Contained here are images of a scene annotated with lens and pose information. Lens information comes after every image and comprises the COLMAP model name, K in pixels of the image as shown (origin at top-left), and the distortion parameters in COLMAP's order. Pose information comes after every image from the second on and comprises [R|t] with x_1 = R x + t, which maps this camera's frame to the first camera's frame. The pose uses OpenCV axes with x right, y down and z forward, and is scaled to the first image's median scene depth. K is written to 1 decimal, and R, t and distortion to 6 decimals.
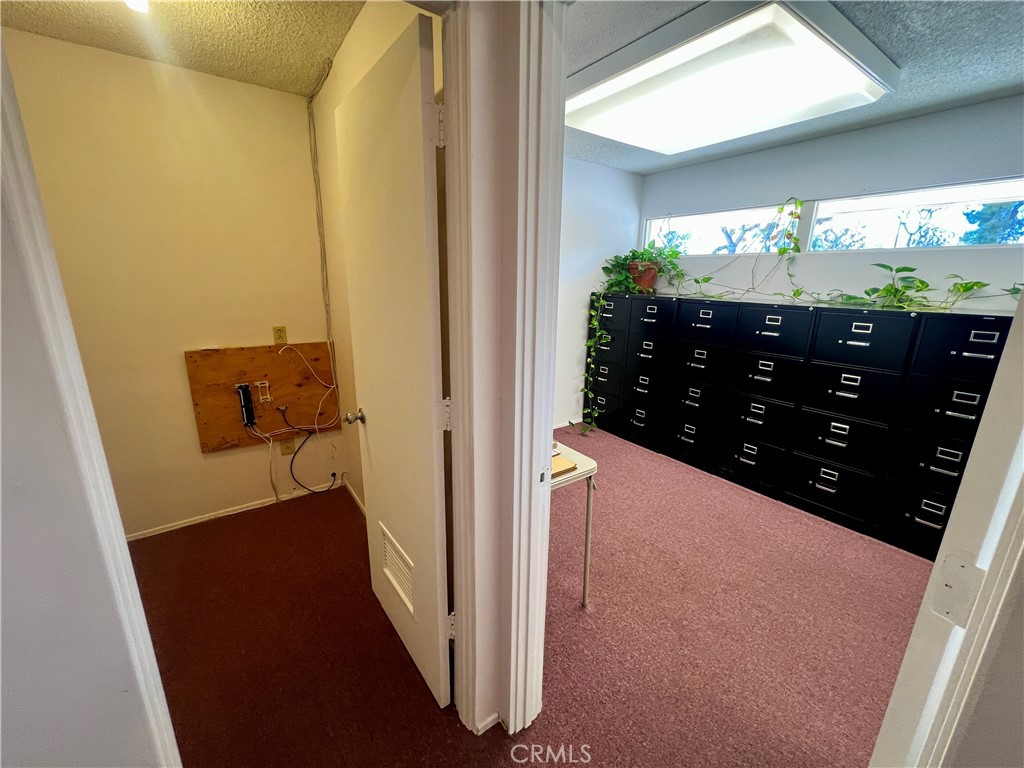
lens RADIAL K [[409.5, 0, 509.5], [0, 409.5, 382.3], [0, 0, 1]] dist [-0.002030, 0.000318]
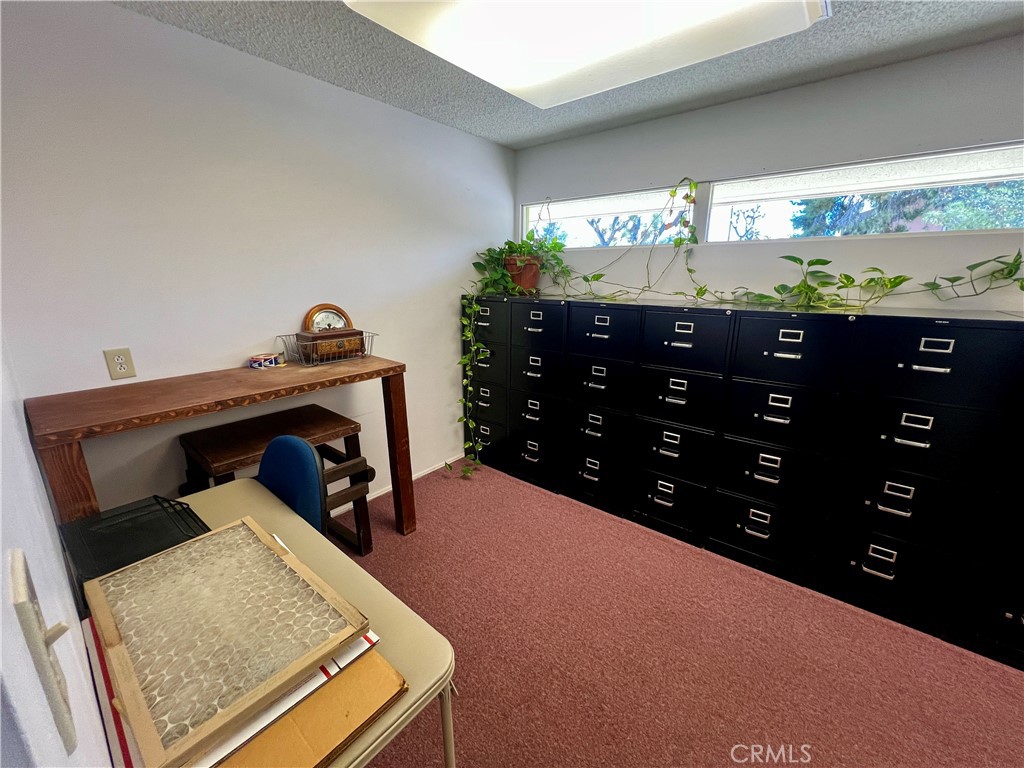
lens RADIAL K [[409.5, 0, 509.5], [0, 409.5, 382.3], [0, 0, 1]] dist [-0.002030, 0.000318]
pose [[0.964753, -0.075653, 0.252047, 0.082884], [0.075259, 0.997101, 0.011215, -0.058502], [-0.252164, 0.008150, 0.967650, 0.233702]]
